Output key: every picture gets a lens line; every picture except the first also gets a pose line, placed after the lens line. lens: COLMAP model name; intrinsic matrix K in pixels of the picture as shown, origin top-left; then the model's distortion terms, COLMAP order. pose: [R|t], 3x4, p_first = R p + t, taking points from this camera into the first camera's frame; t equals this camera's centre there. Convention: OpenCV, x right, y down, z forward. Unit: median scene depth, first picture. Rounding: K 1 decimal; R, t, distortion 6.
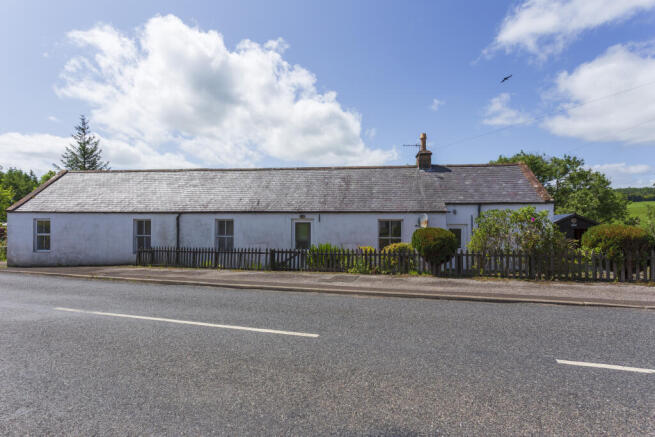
lens RADIAL K [[343.4, 0, 327.5], [0, 343.4, 218.5], [0, 0, 1]] dist [0.001147, 0.000403]
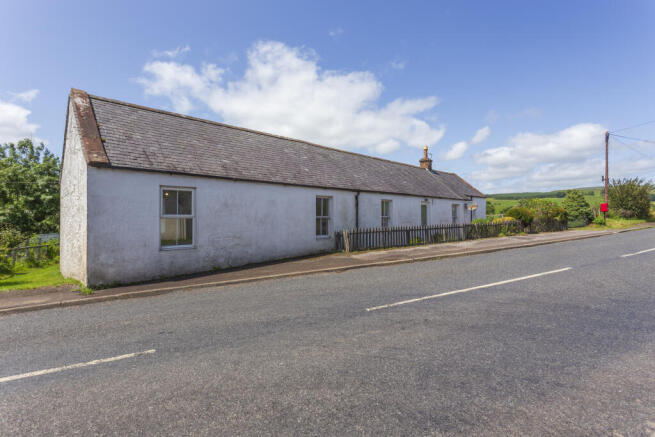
lens RADIAL K [[315.2, 0, 345.0], [0, 315.2, 216.0], [0, 0, 1]] dist [0.000432, 0.000062]
pose [[0.592378, -0.003815, 0.805651, -1.091243], [-0.005876, 0.999942, 0.009056, 0.041166], [-0.805639, -0.010099, 0.592321, 0.518142]]
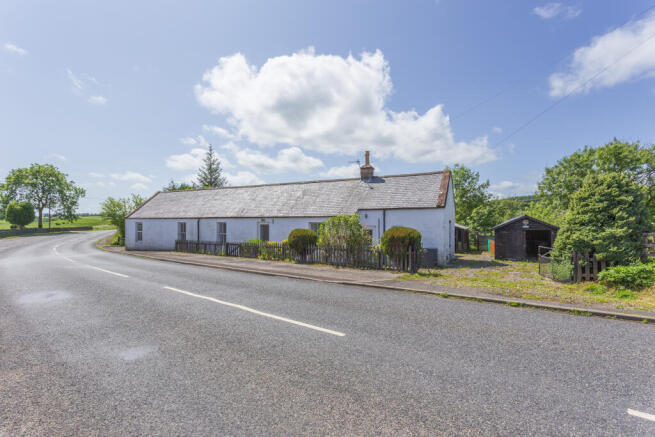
lens RADIAL K [[343.4, 0, 327.5], [0, 343.4, 218.5], [0, 0, 1]] dist [0.001147, 0.000403]
pose [[0.923409, -0.006567, -0.383761, 0.664343], [0.006476, 0.999978, -0.001530, -0.008753], [0.383762, -0.001073, 0.923431, -0.188353]]
